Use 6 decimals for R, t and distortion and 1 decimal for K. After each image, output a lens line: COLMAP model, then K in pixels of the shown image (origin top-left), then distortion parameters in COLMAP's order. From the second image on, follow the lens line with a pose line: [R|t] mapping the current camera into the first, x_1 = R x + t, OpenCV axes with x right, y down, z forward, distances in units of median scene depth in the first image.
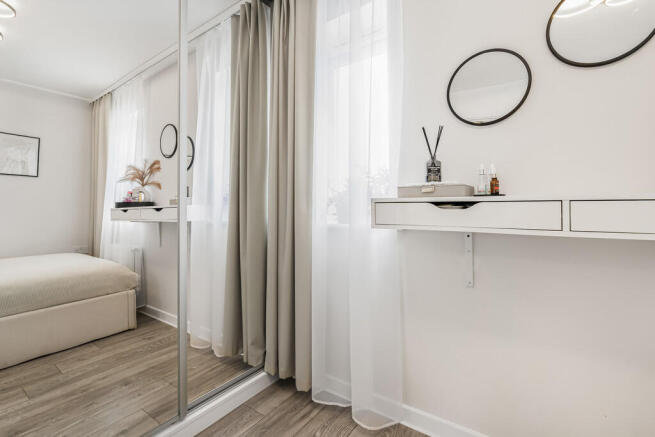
lens RADIAL K [[295.0, 0, 328.6], [0, 295.0, 205.9], [0, 0, 1]] dist [-0.009151, -0.000127]
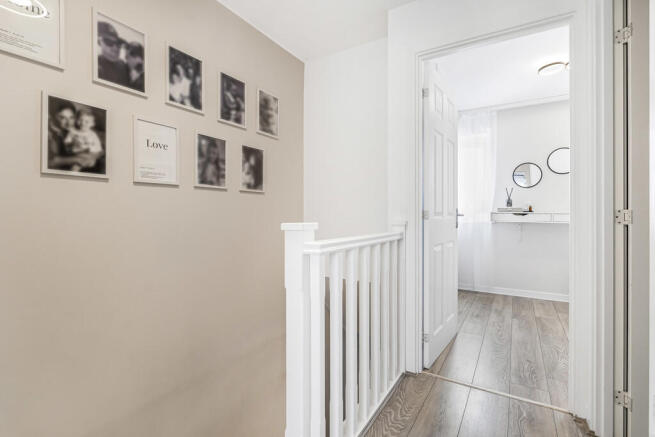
lens RADIAL K [[310.2, 0, 332.5], [0, 310.2, 214.7], [0, 0, 1]] dist [0.001384, 0.000397]
pose [[0.996682, 0.015722, 0.079863, -1.680254], [-0.017092, 0.999718, 0.016494, -0.019262], [-0.079581, -0.017804, 0.996669, -1.994368]]
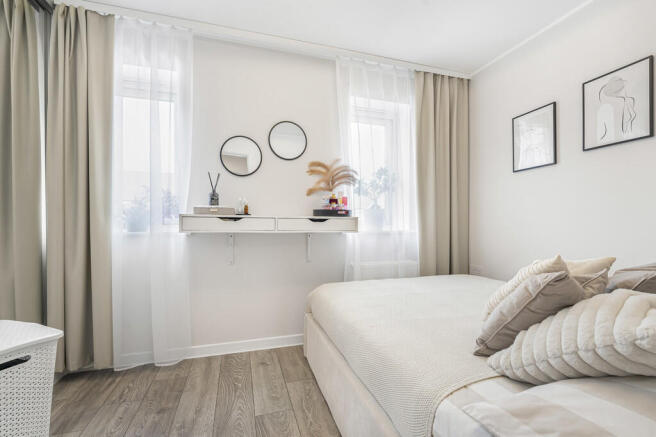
lens RADIAL K [[295.5, 0, 330.7], [0, 295.5, 222.3], [0, 0, 1]] dist [-0.009151, -0.000127]
pose [[0.607386, 0.008405, 0.794362, -0.599846], [-0.018437, 0.999824, 0.003519, -0.001149], [-0.794193, -0.016783, 0.607434, -0.590432]]
